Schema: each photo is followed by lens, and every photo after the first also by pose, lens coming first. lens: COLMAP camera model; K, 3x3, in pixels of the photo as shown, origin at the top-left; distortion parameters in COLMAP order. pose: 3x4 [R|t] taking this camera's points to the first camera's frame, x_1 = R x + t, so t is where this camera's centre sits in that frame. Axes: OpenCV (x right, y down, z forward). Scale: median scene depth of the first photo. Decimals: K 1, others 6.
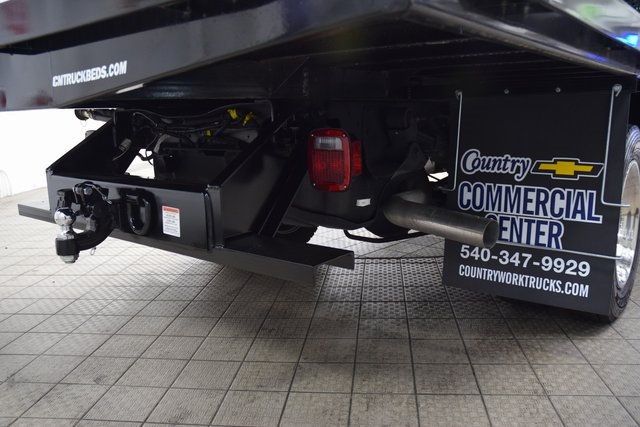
lens RADIAL K [[537.6, 0, 320.0], [0, 537.6, 213.5], [0, 0, 1]] dist [-0.161026, 0.199826]
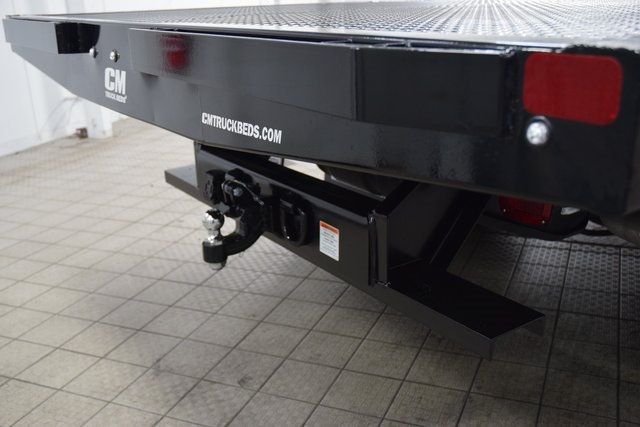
lens RADIAL K [[663.9, 0, 320.0], [0, 663.9, 213.5], [0, 0, 1]] dist [-0.020356, 0.024505]
pose [[0.955771, 0.082681, -0.282251, 0.005406], [-0.041818, 0.988125, 0.147850, -0.146552], [0.291124, -0.129508, 0.947879, -0.016879]]
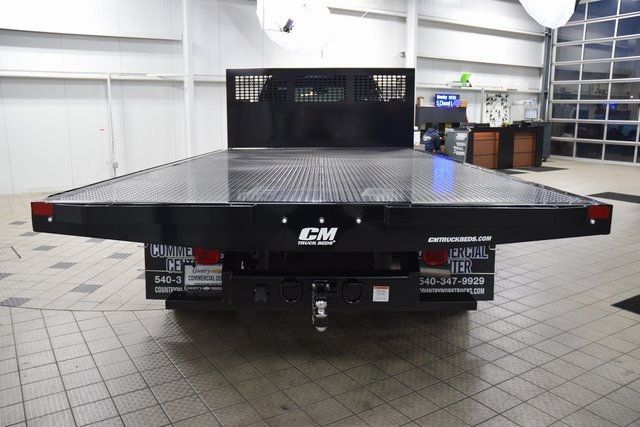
lens RADIAL K [[537.6, 0, 320.0], [0, 537.6, 213.5], [0, 0, 1]] dist [-0.161026, 0.199826]
pose [[0.773872, -0.083673, 0.627791, -1.231507], [0.096448, 0.995243, 0.013758, -0.239295], [-0.625956, 0.049902, 0.778260, -0.244730]]
